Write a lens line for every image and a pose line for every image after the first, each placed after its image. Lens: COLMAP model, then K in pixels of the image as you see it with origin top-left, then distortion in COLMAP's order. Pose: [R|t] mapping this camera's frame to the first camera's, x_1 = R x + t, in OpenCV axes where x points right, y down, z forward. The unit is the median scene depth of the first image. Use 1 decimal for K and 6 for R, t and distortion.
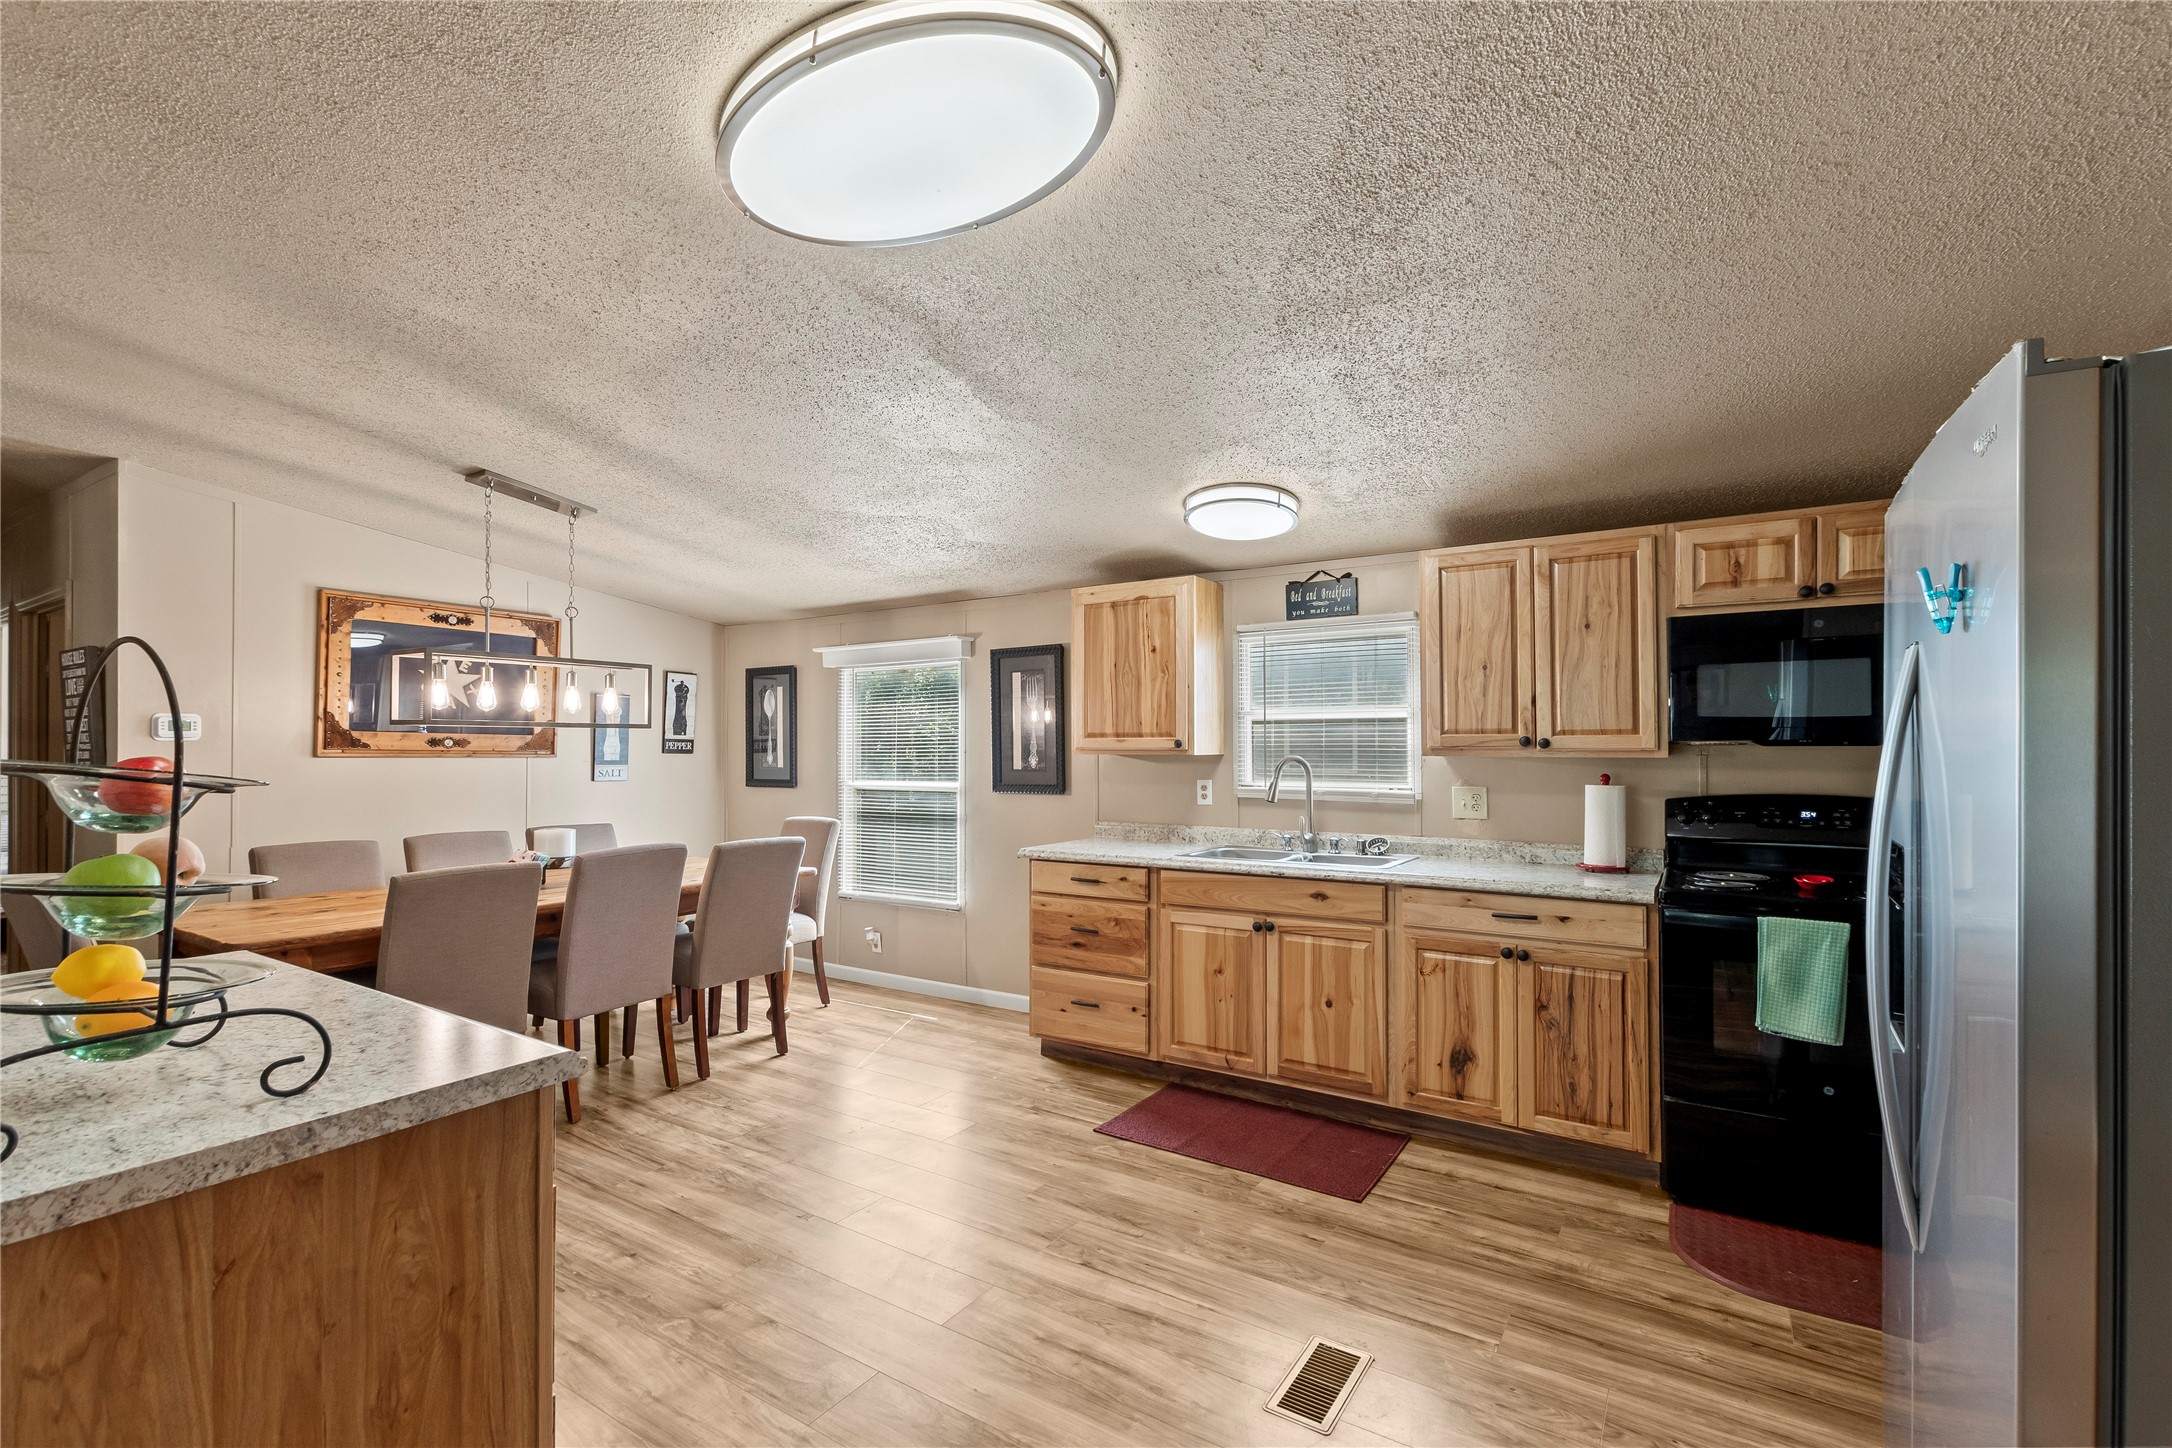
lens RADIAL K [[963.9, 0, 1103.7], [0, 963.9, 735.0], [0, 0, 1]] dist [0.005068, -0.003409]
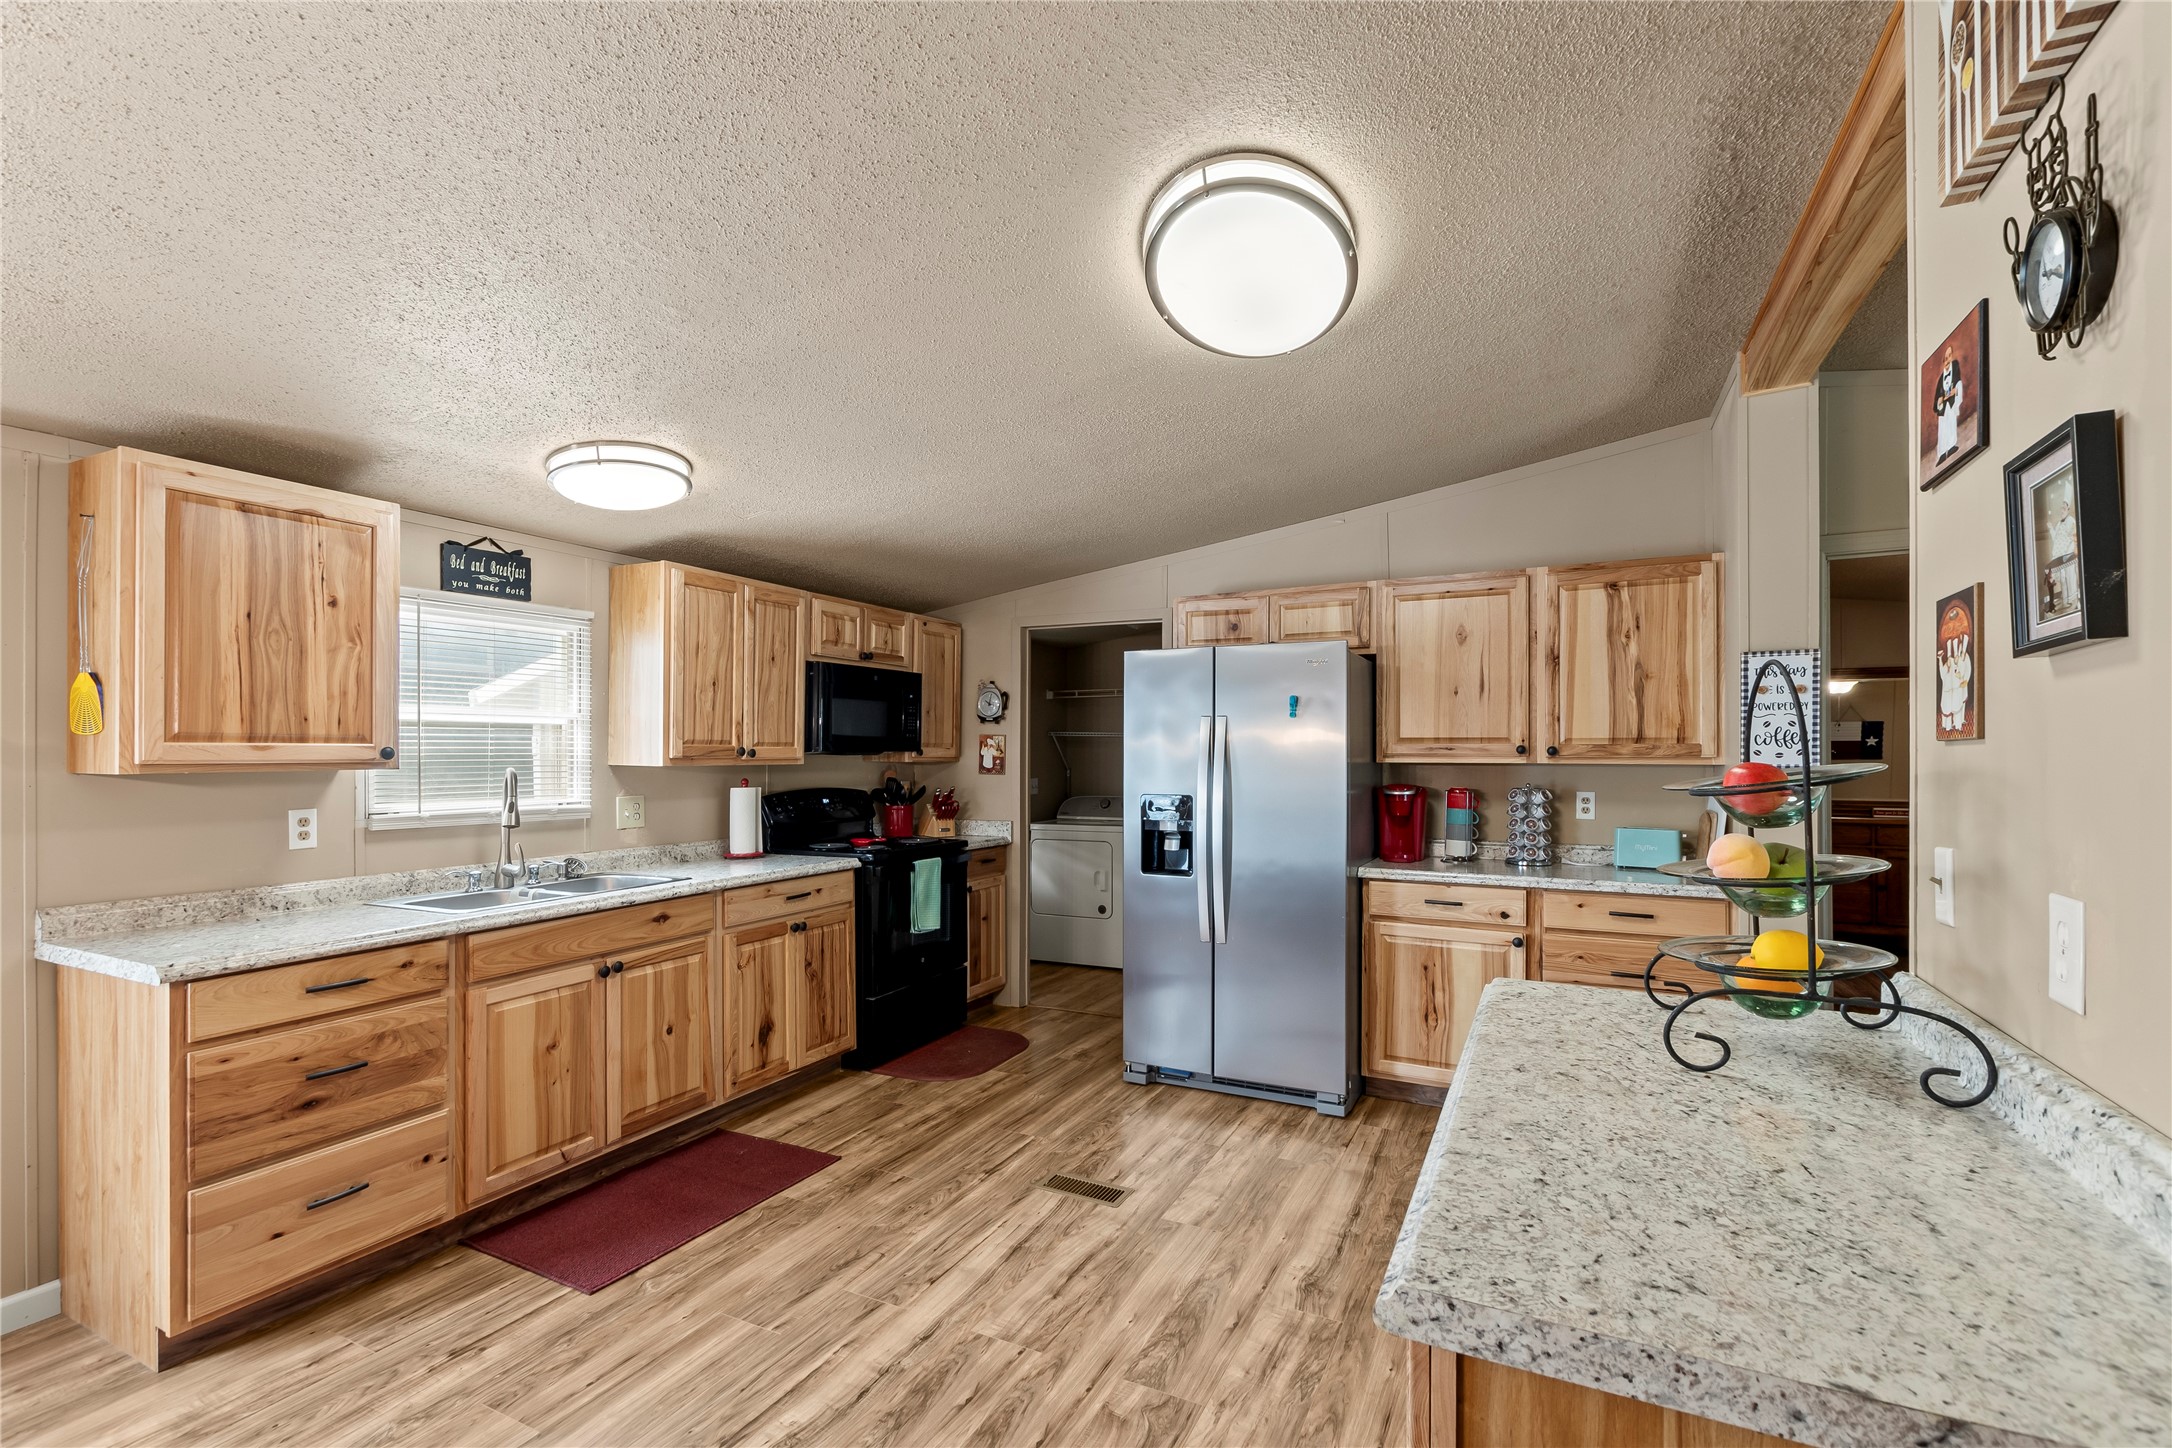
lens RADIAL K [[963.9, 0, 1094.6], [0, 963.9, 751.5], [0, 0, 1]] dist [0.005068, -0.003409]
pose [[-0.108907, 0.003852, 0.994044, -0.738573], [-0.009159, 0.999946, -0.004878, 0.007979], [-0.994010, -0.009635, -0.108866, 0.687073]]
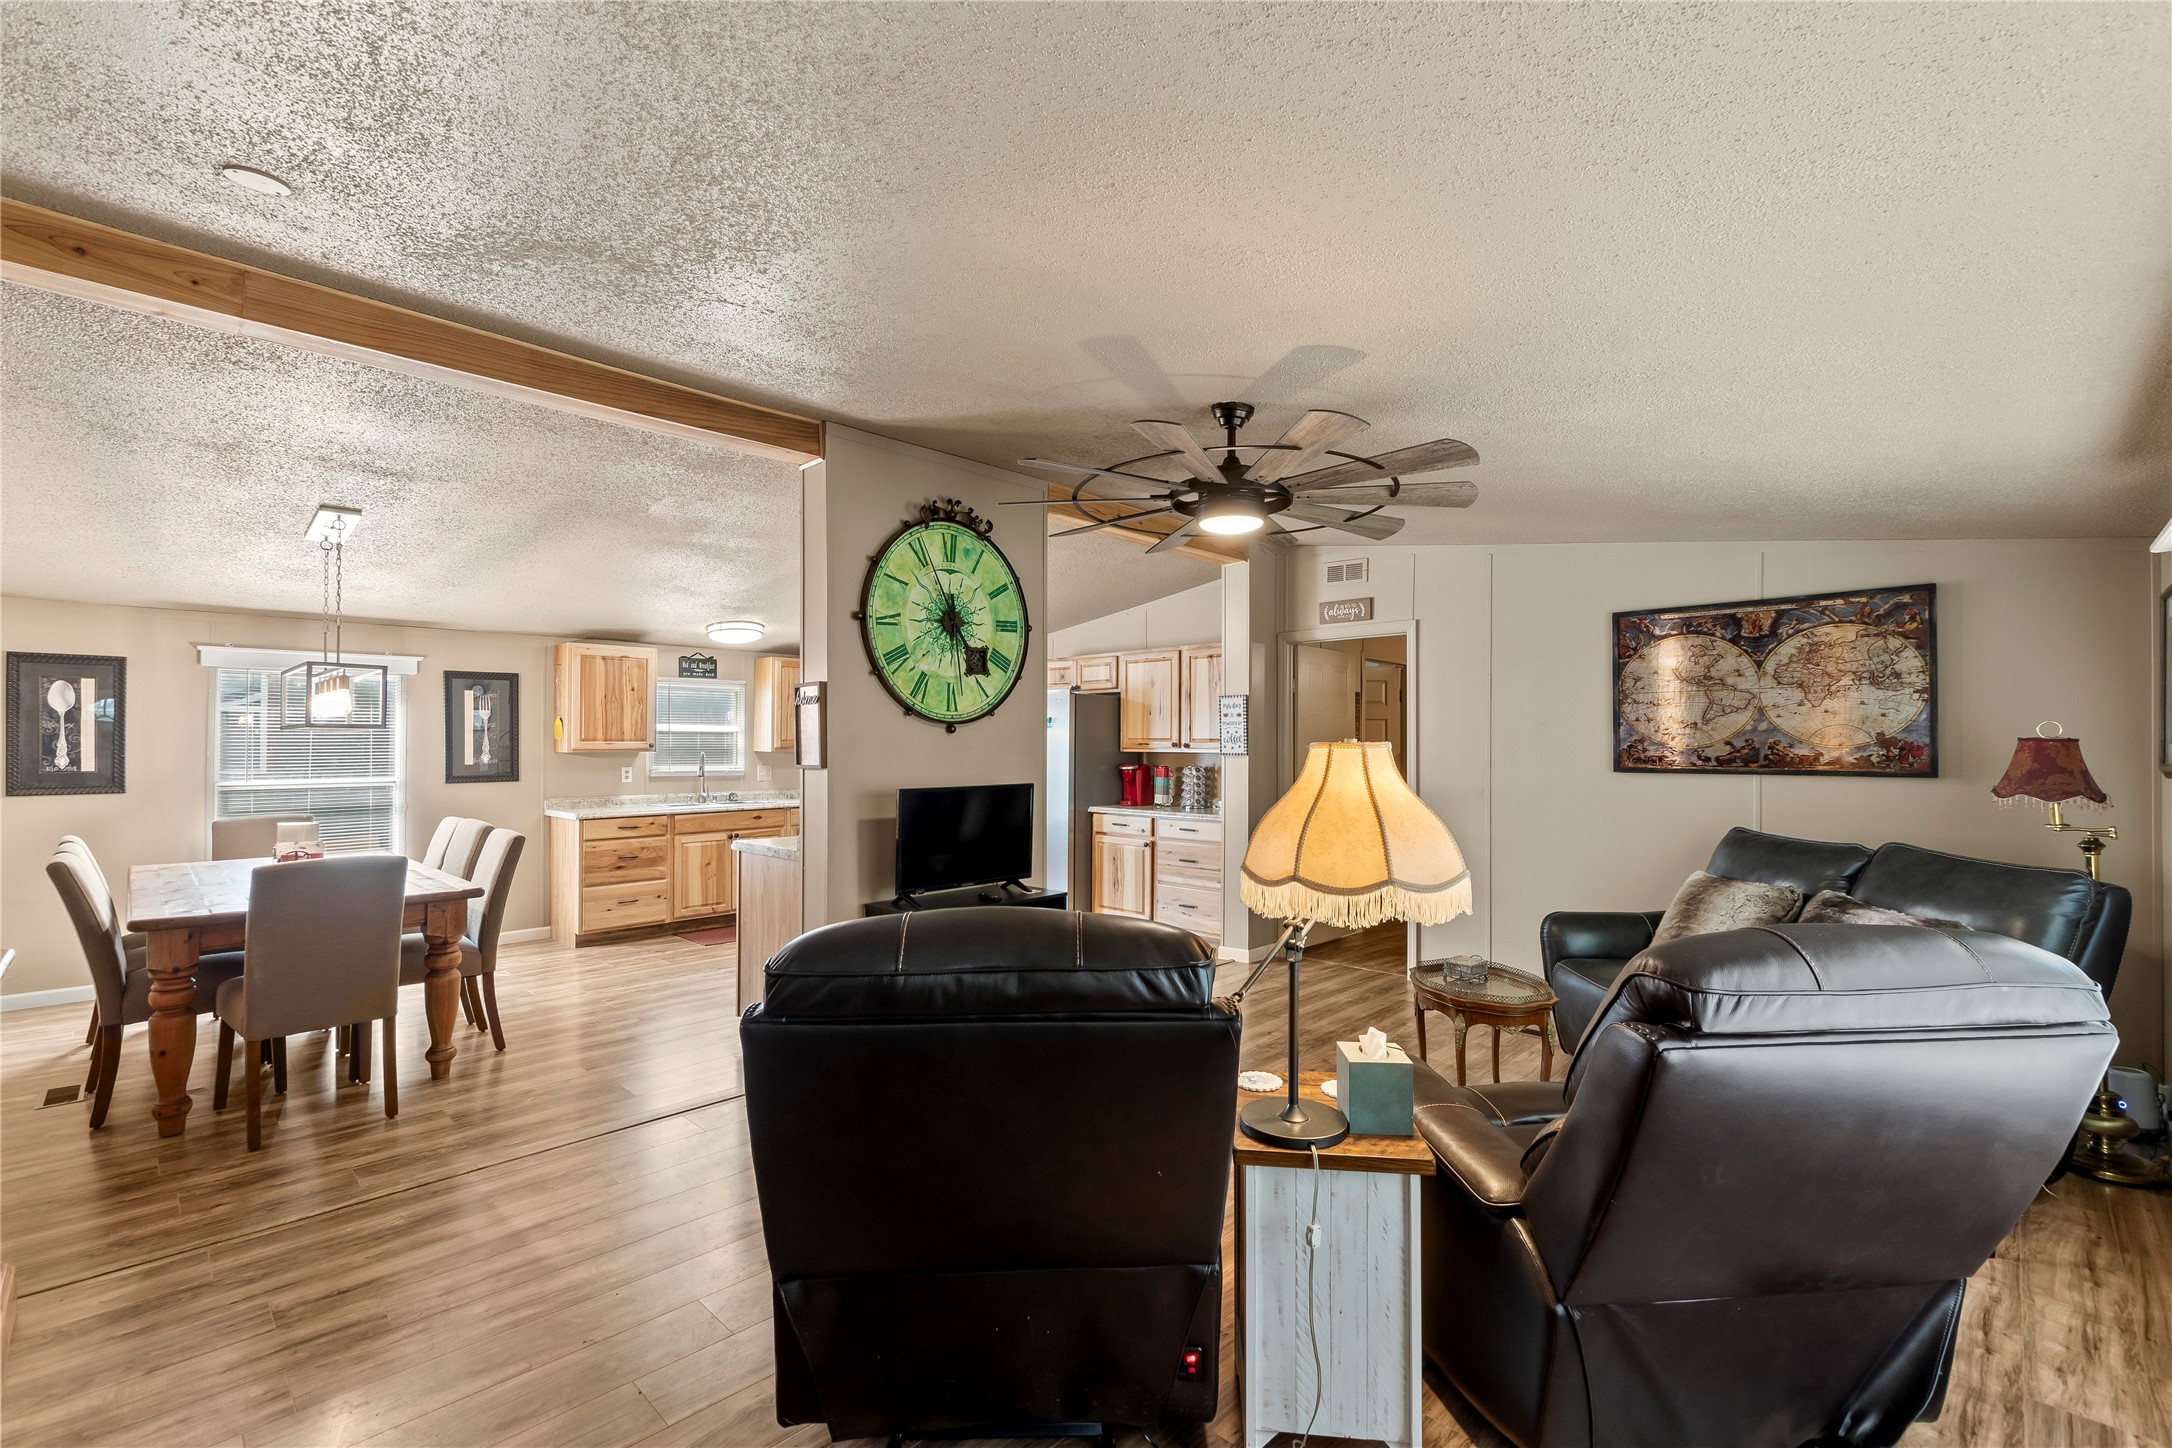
lens RADIAL K [[963.9, 0, 1114.7], [0, 963.9, 736.7], [0, 0, 1]] dist [0.005068, -0.003409]
pose [[0.180677, 0.010621, 0.983485, -1.709911], [-0.012147, 0.999890, -0.008567, -0.002257], [-0.983467, -0.010398, 0.180786, -0.145678]]
